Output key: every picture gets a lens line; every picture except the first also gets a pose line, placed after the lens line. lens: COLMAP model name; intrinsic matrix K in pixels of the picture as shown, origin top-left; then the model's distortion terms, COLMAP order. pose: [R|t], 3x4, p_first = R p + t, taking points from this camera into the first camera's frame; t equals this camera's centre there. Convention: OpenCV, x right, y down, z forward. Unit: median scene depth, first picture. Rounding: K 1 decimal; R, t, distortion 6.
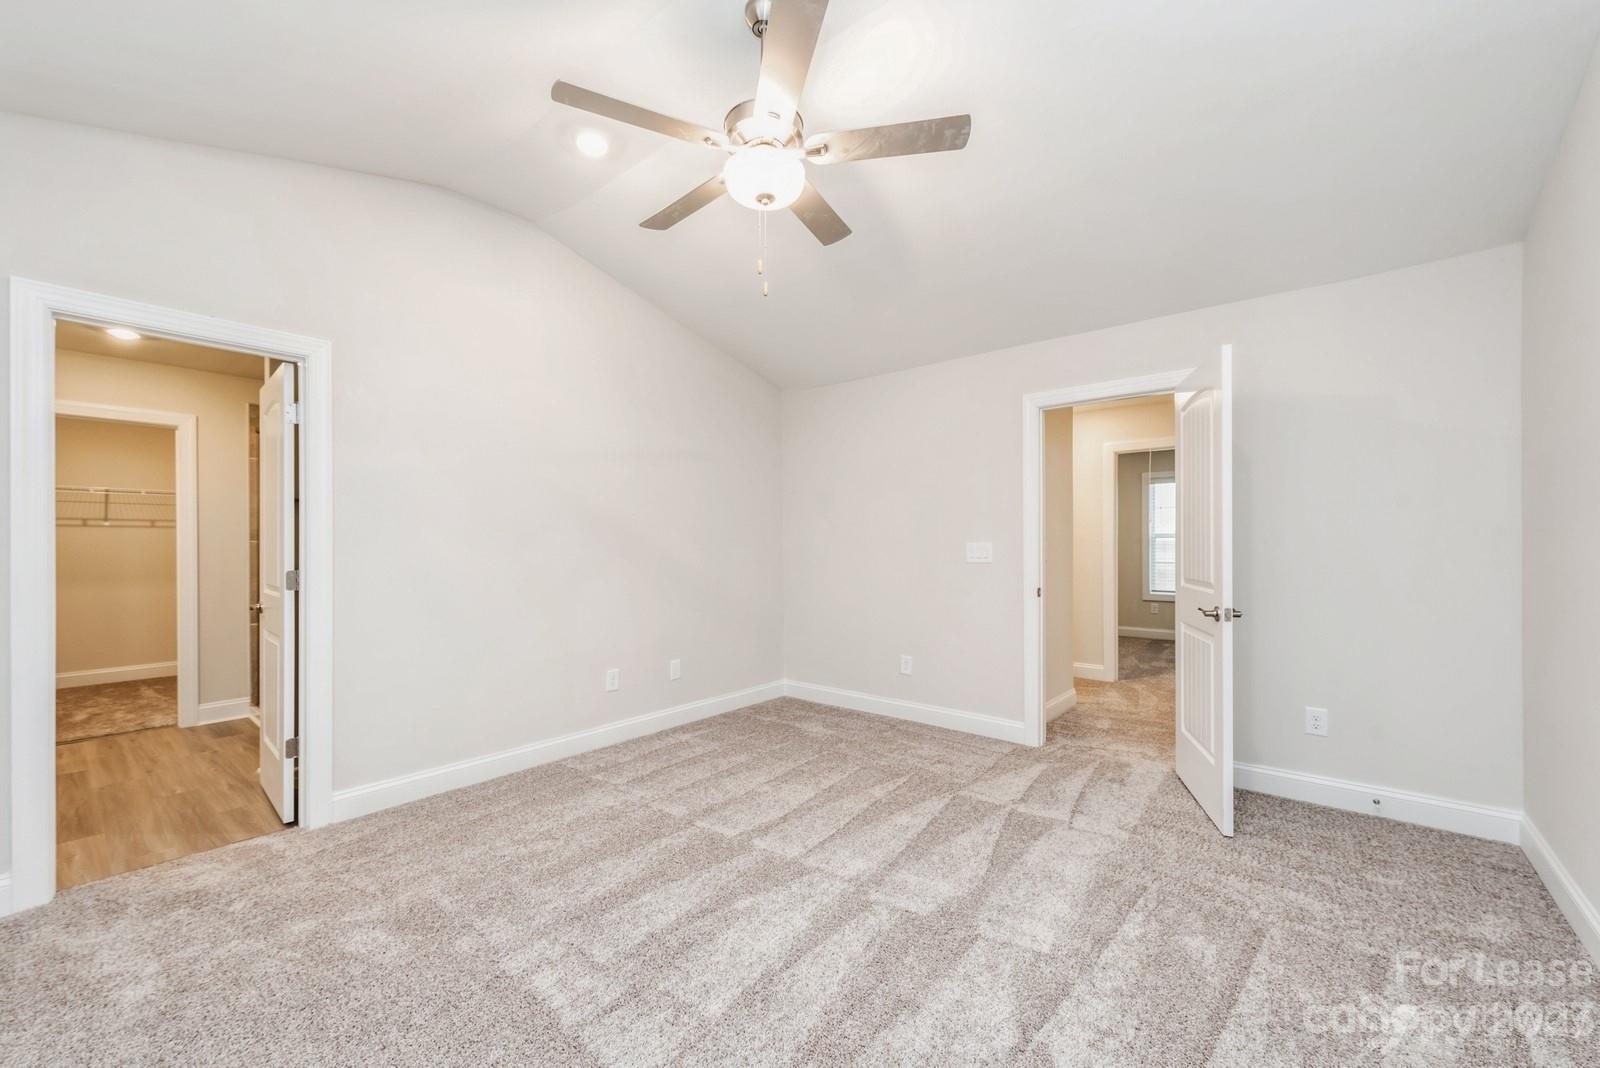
lens RADIAL K [[631.4, 0, 792.3], [0, 631.4, 538.3], [0, 0, 1]] dist [0.006319, -0.000511]
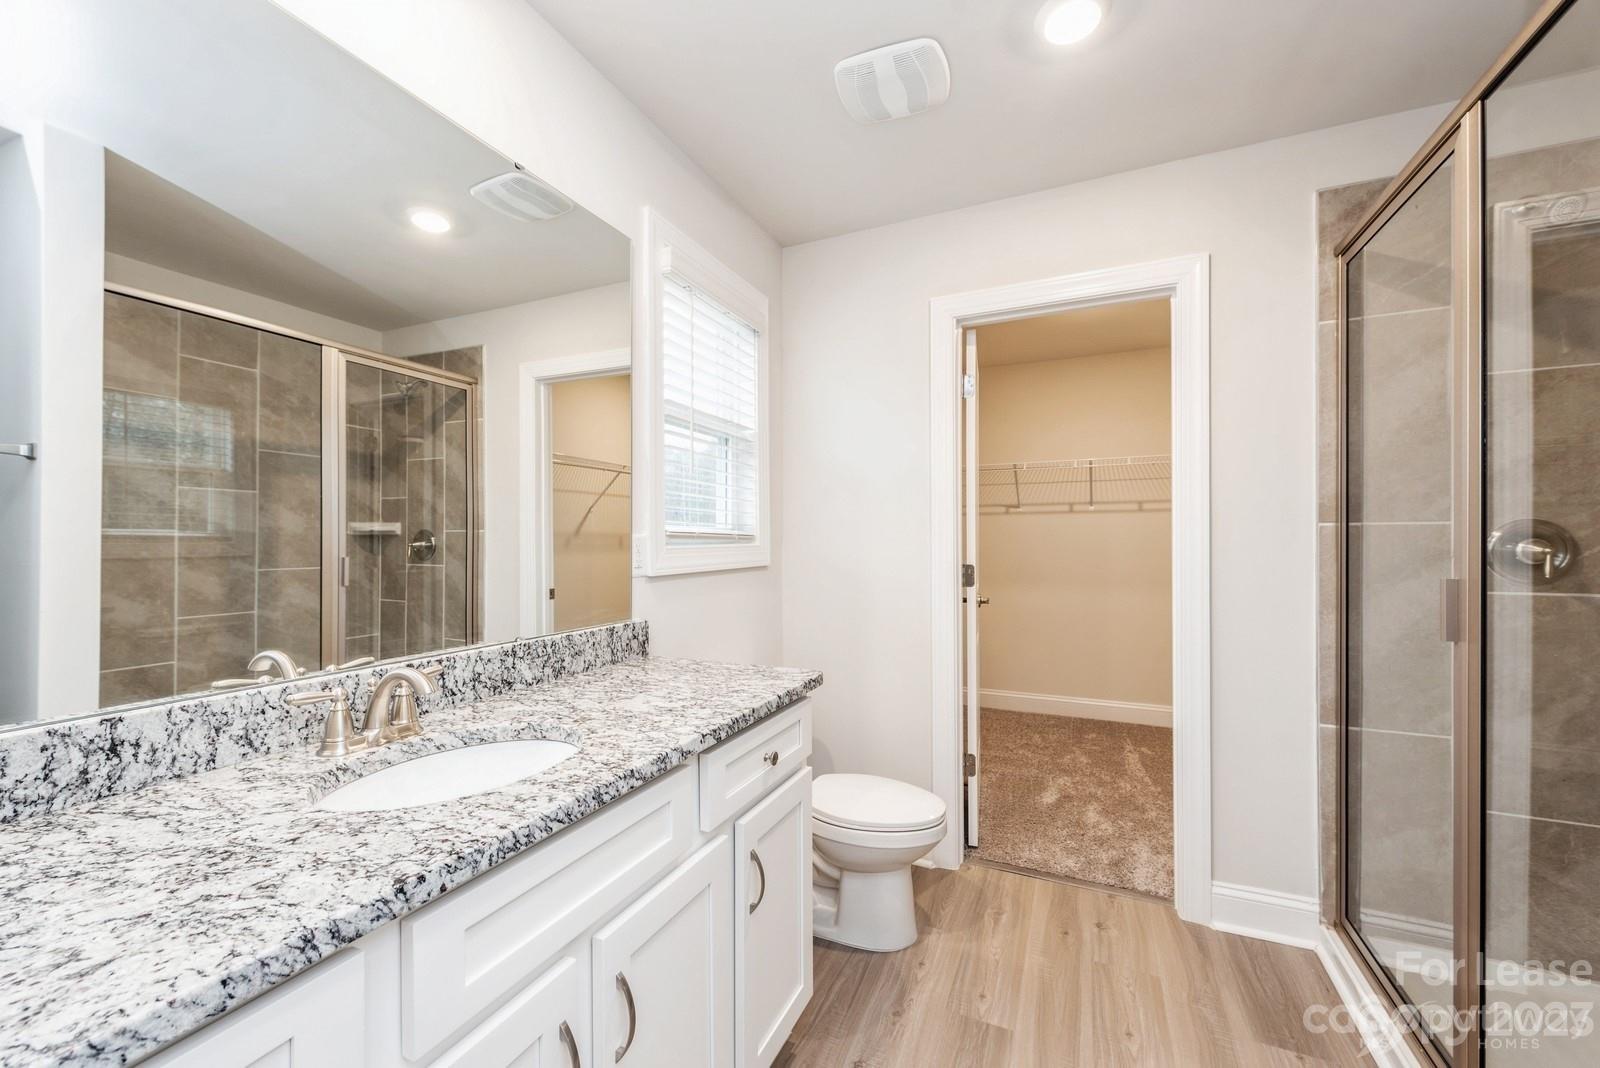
lens RADIAL K [[631.4, 0, 792.3], [0, 631.4, 538.3], [0, 0, 1]] dist [0.006319, -0.000511]
pose [[0.257823, 0.009794, -0.966142, -0.487129], [0.000636, 0.999947, 0.010306, 0.002379], [0.966192, -0.003272, 0.257803, 0.501708]]
